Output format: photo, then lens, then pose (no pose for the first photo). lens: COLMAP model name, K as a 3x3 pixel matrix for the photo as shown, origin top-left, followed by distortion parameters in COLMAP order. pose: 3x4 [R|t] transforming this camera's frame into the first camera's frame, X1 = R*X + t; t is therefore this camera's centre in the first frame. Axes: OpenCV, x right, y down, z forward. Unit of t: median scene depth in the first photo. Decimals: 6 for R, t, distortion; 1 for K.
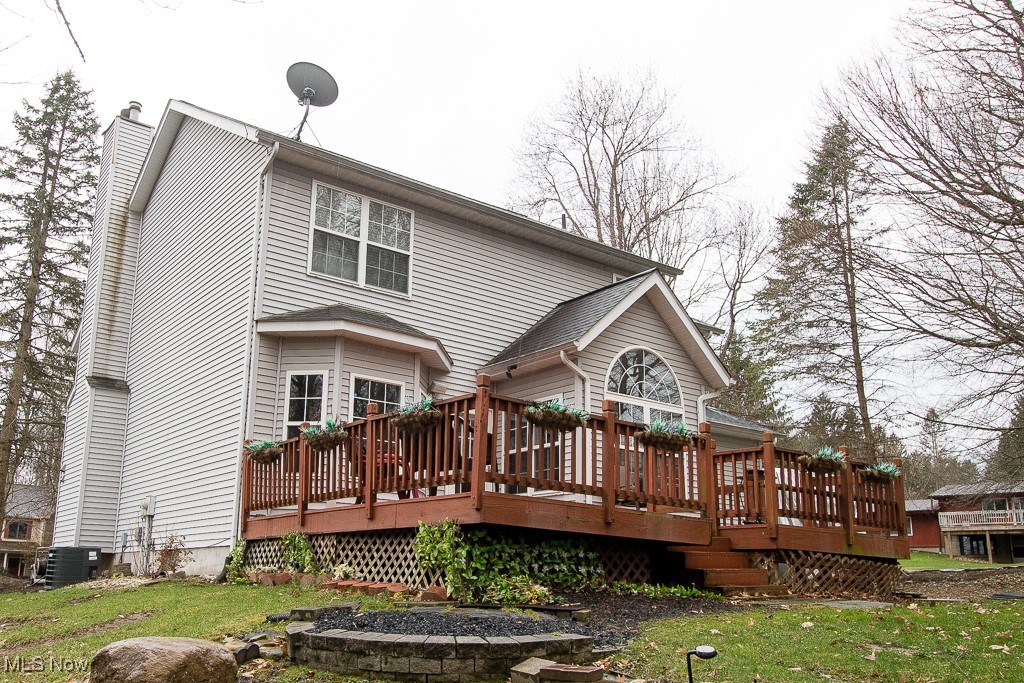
lens RADIAL K [[1041.7, 0, 512.0], [0, 1041.7, 341.5], [0, 0, 1]] dist [0.005683, -0.005073]
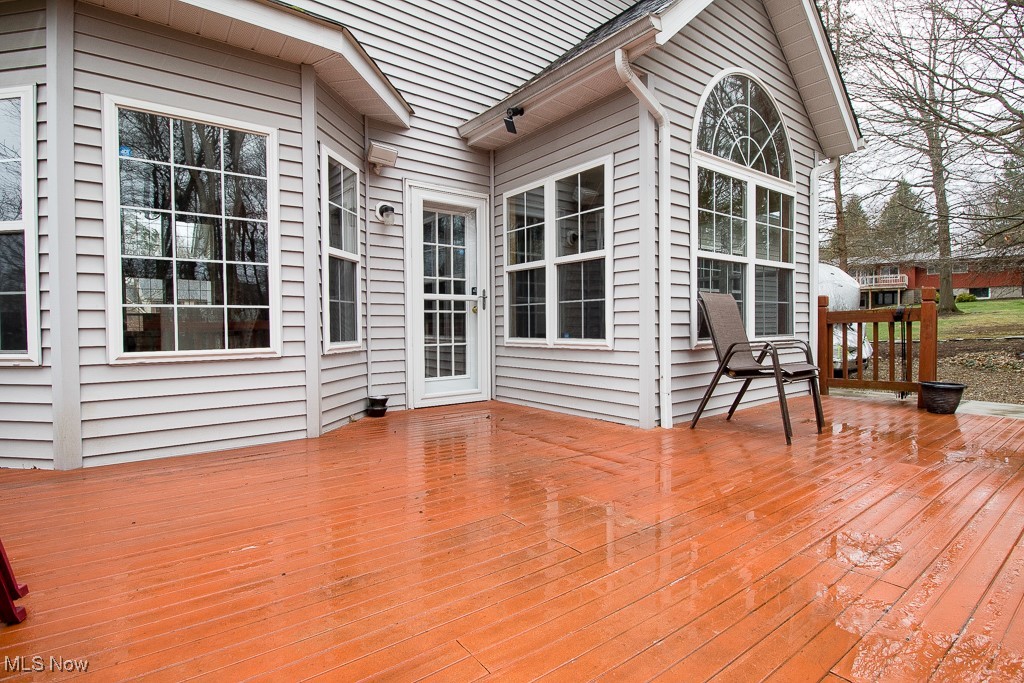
lens RADIAL K [[507.0, 0, 512.0], [0, 507.0, 341.5], [0, 0, 1]] dist [-0.000575, -0.000330]
pose [[0.998750, -0.013716, -0.048060, 0.009673], [0.027348, 0.954855, 0.295809, 0.063180], [0.041833, -0.296754, 0.954037, 0.738046]]
